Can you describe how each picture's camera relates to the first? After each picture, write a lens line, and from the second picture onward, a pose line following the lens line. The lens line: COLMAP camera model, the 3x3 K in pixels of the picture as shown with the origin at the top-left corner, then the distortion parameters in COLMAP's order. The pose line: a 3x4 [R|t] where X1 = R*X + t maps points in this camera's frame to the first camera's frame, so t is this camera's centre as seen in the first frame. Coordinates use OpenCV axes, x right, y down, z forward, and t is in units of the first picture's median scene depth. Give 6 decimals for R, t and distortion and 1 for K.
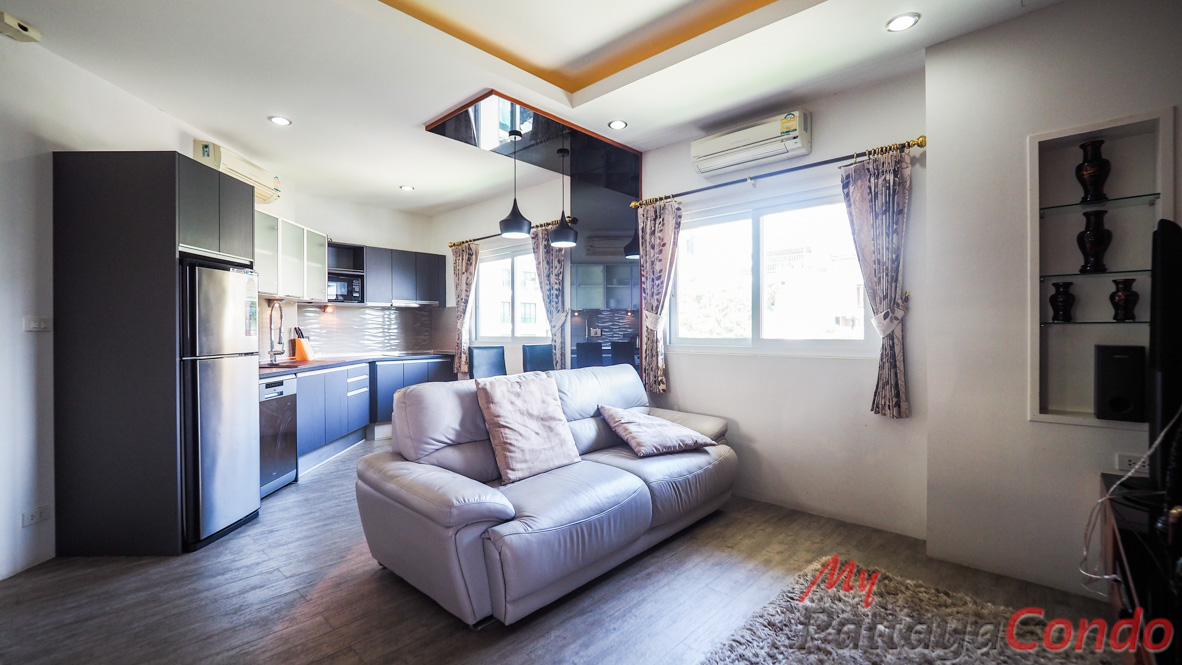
lens RADIAL K [[500.4, 0, 577.2], [0, 500.4, 330.7], [0, 0, 1]] dist [-0.000756, -0.000081]
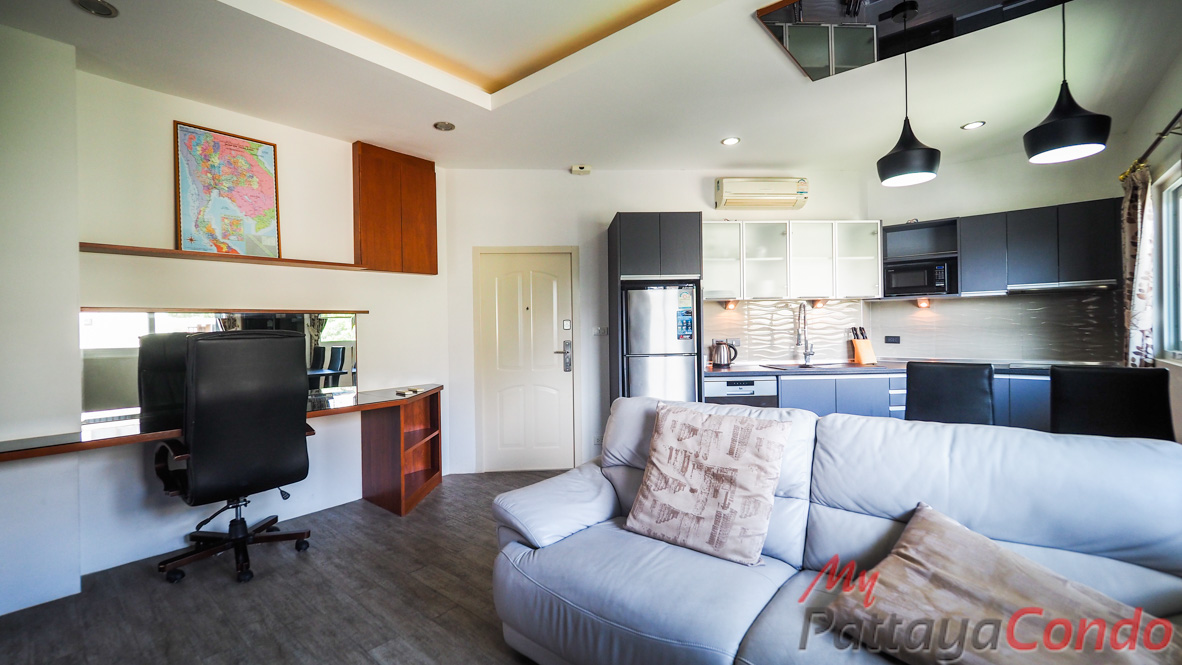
lens RADIAL K [[500.4, 0, 577.2], [0, 500.4, 330.7], [0, 0, 1]] dist [-0.000756, -0.000081]
pose [[0.036032, 0.011449, -0.999285, 0.613156], [0.015486, 0.999808, 0.012014, -0.034729], [0.999231, -0.015907, 0.035847, 0.789936]]
